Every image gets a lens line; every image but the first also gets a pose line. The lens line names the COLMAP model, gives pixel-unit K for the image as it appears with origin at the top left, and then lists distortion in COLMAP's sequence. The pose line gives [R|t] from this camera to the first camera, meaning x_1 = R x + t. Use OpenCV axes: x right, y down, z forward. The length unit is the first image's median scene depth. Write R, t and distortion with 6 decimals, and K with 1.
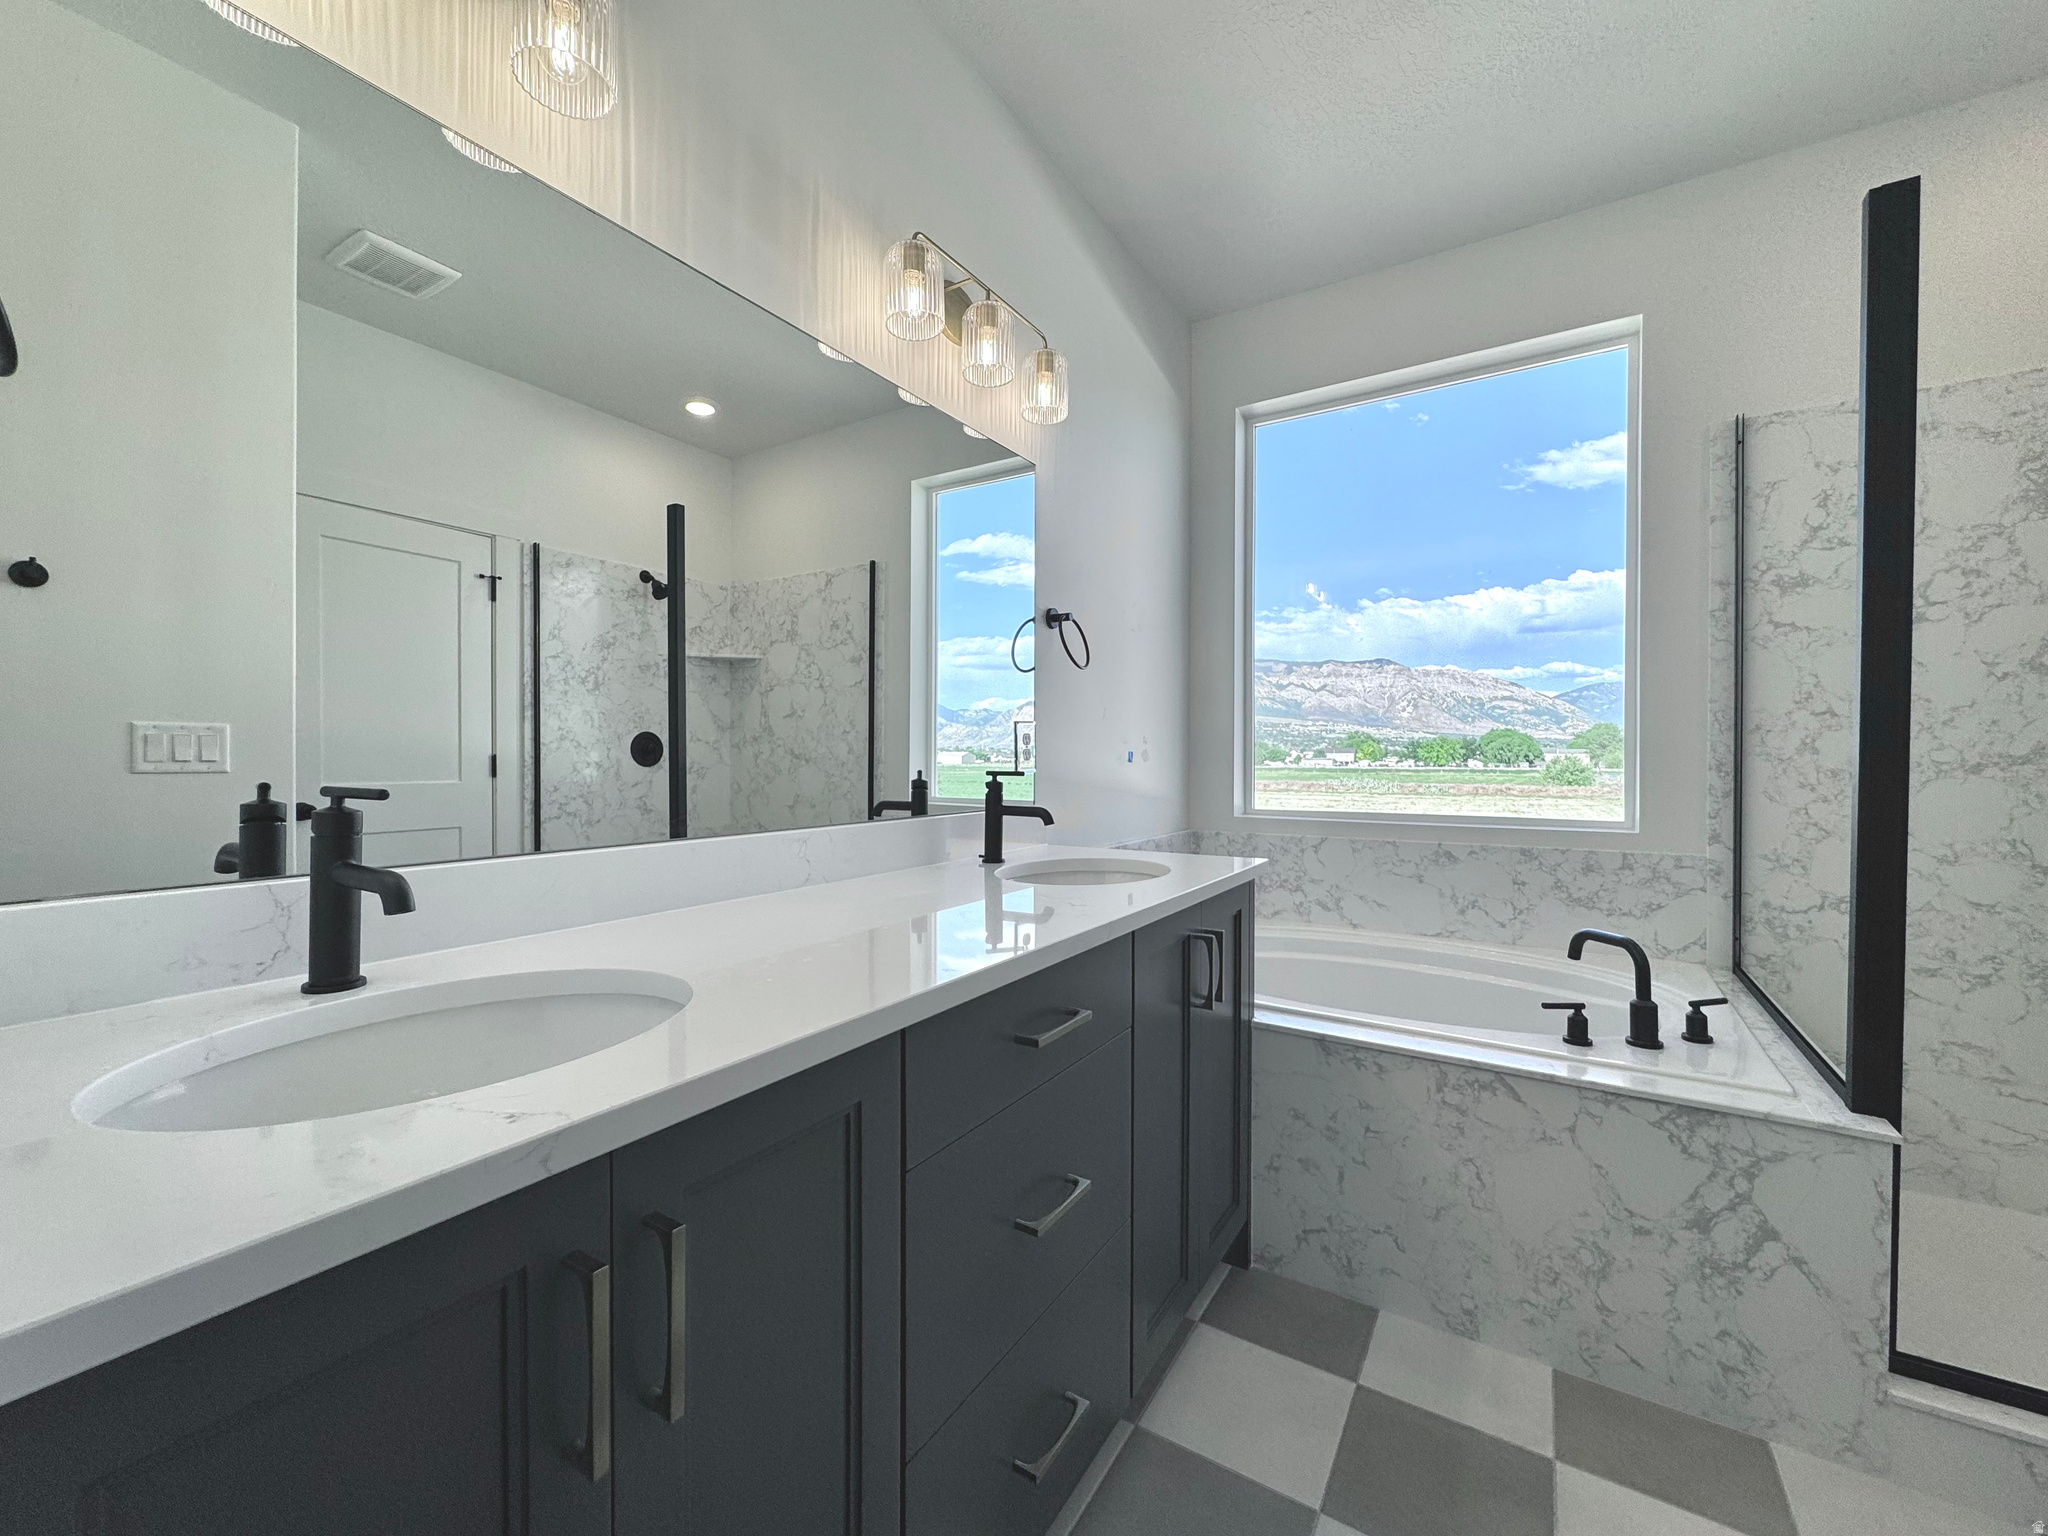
lens RADIAL K [[822.8, 0, 1024.0], [0, 822.8, 768.0], [0, 0, 1]] dist [-0.008211, 0.000132]
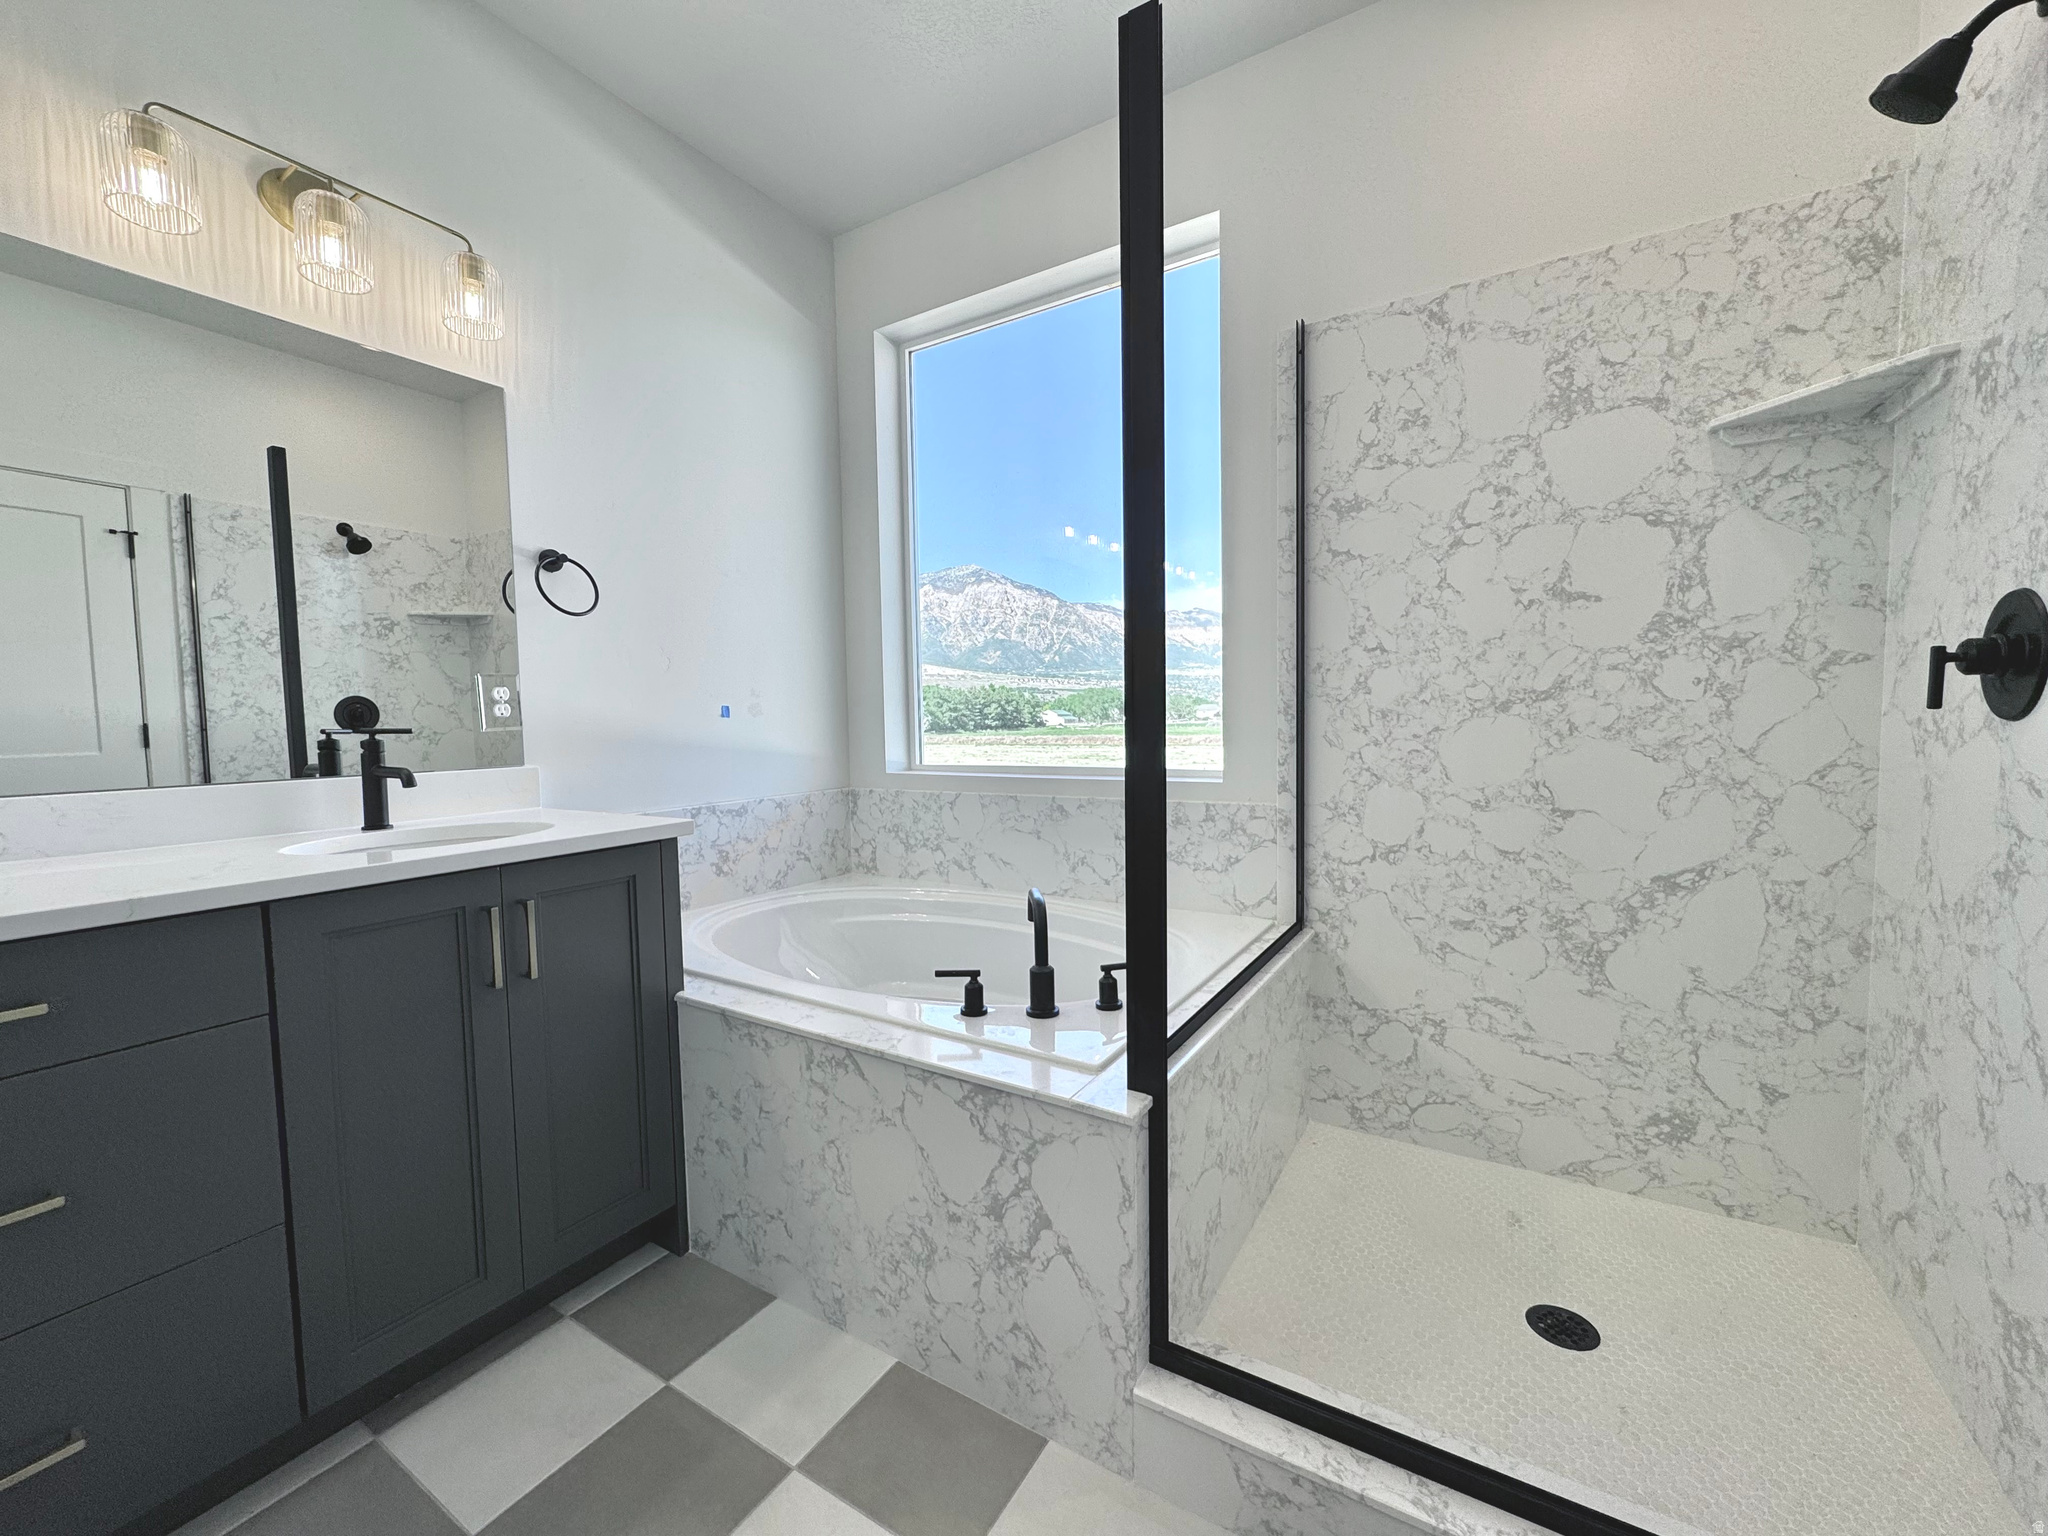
lens RADIAL K [[824.7, 0, 1024.5], [0, 824.7, 770.5], [0, 0, 1]] dist [-0.008693, -0.000192]
pose [[0.999609, -0.020443, 0.019085, 0.610852], [0.019418, 0.998438, 0.052390, 0.014687], [-0.020126, -0.051999, 0.998444, 0.077058]]
